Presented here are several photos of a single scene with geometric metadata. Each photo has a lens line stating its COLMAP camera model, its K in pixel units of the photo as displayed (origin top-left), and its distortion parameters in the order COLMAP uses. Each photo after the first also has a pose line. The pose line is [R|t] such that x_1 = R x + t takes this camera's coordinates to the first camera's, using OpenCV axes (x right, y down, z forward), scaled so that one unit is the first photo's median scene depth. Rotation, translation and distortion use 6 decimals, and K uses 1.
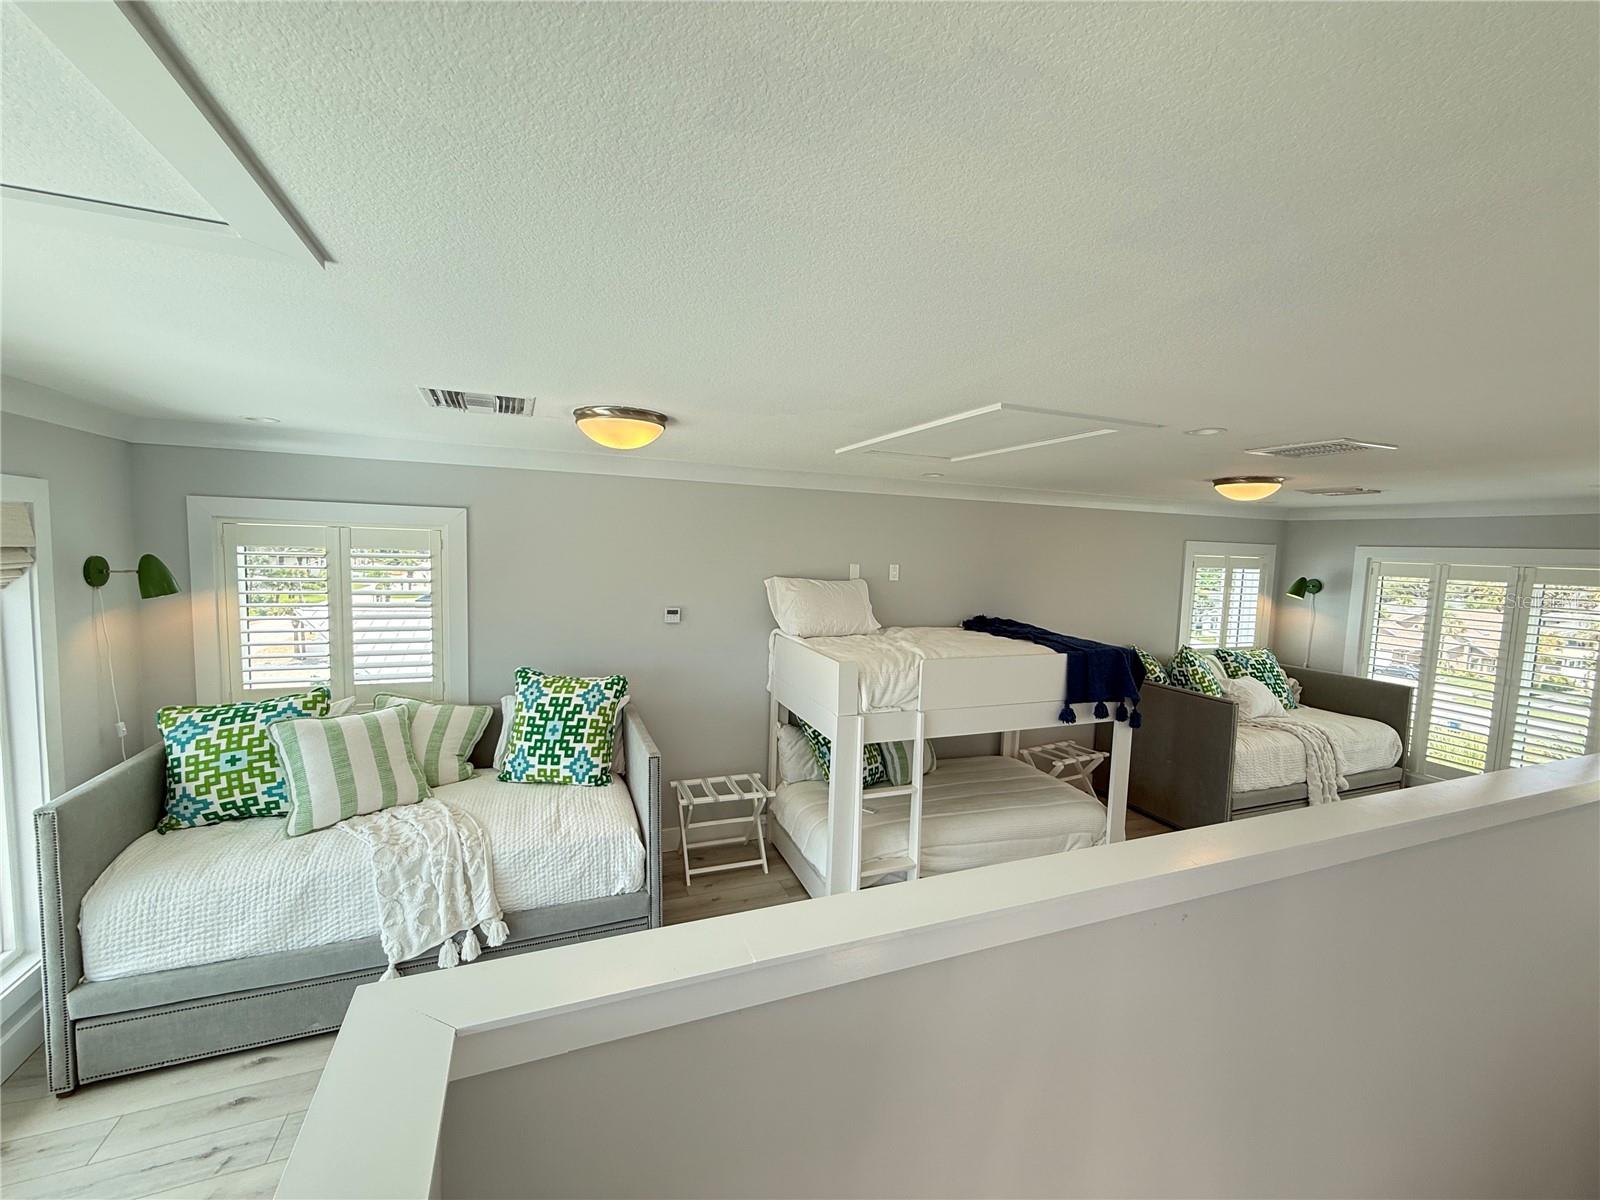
lens RADIAL K [[637.1, 0, 797.3], [0, 637.1, 599.8], [0, 0, 1]] dist [-0.000391, 0.000036]
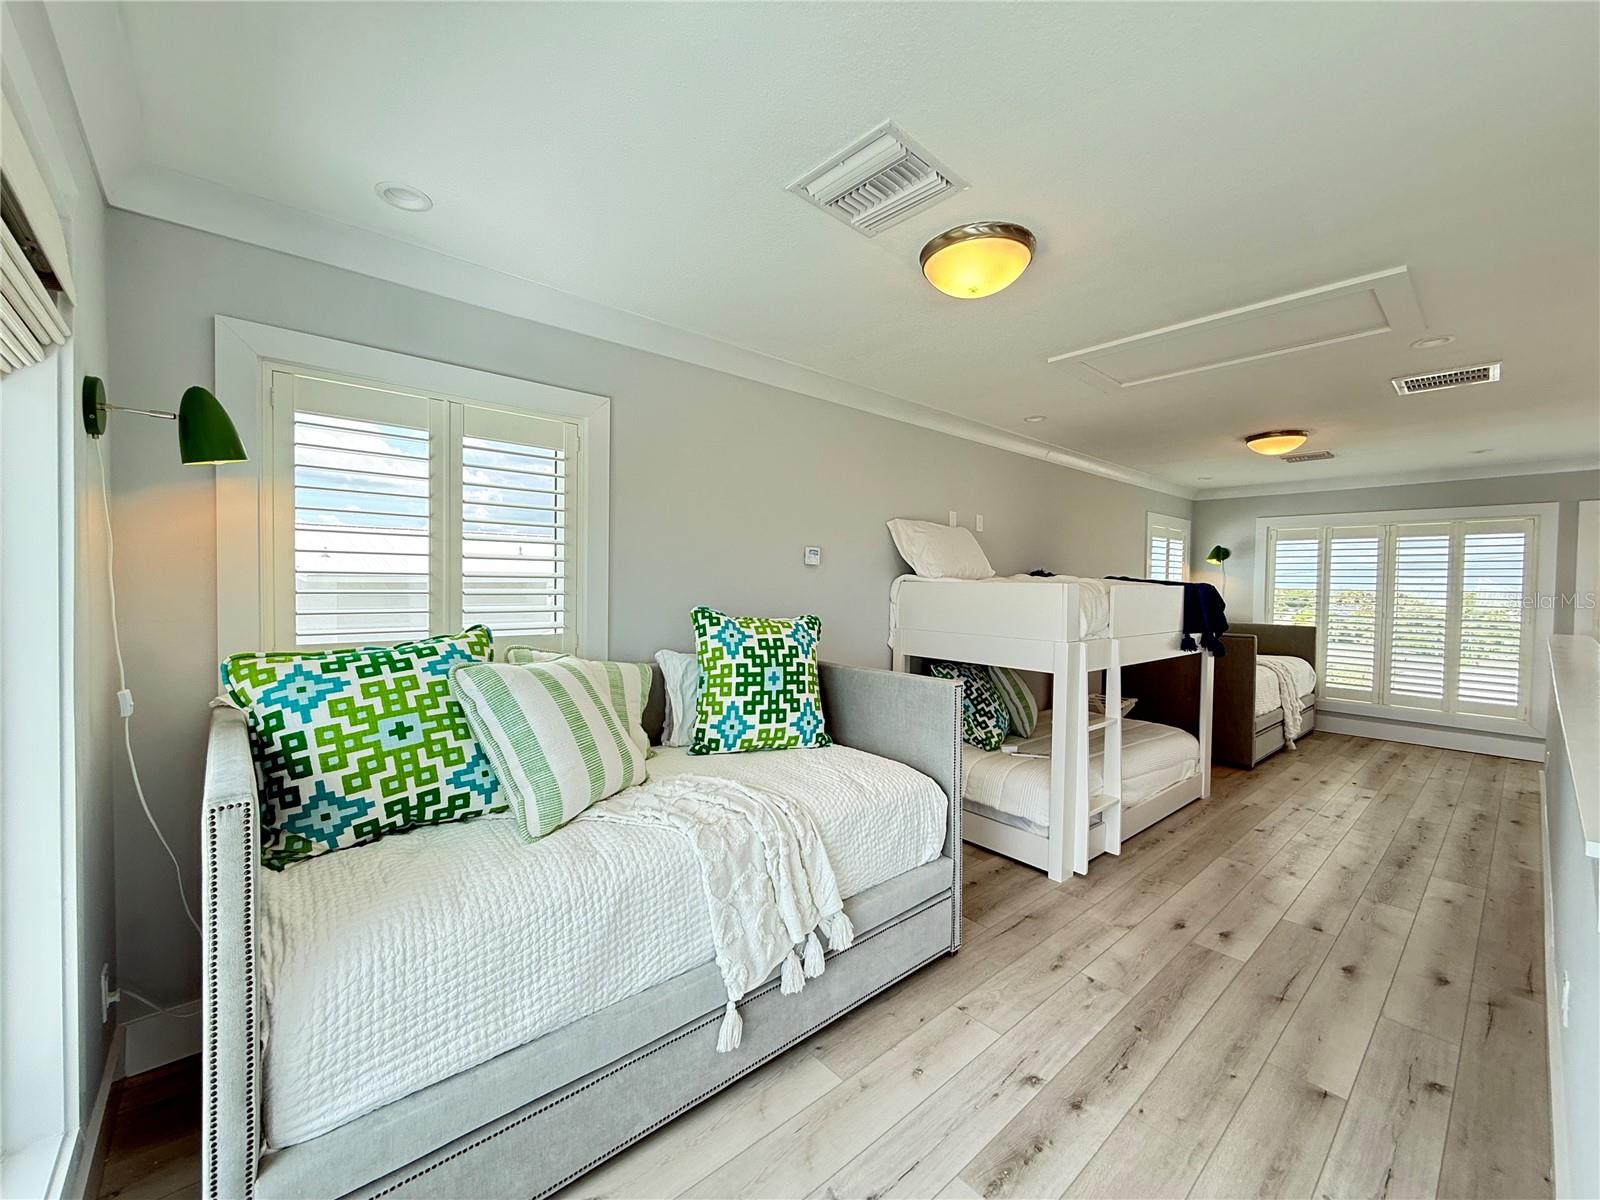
lens RADIAL K [[638.8, 0, 796.5], [0, 638.8, 599.6], [0, 0, 1]] dist [-0.000383, 0.000270]
pose [[0.942509, -0.027519, 0.333045, -0.594782], [0.044148, 0.998122, -0.042466, 0.139333], [-0.331251, 0.054728, 0.941954, 0.247373]]
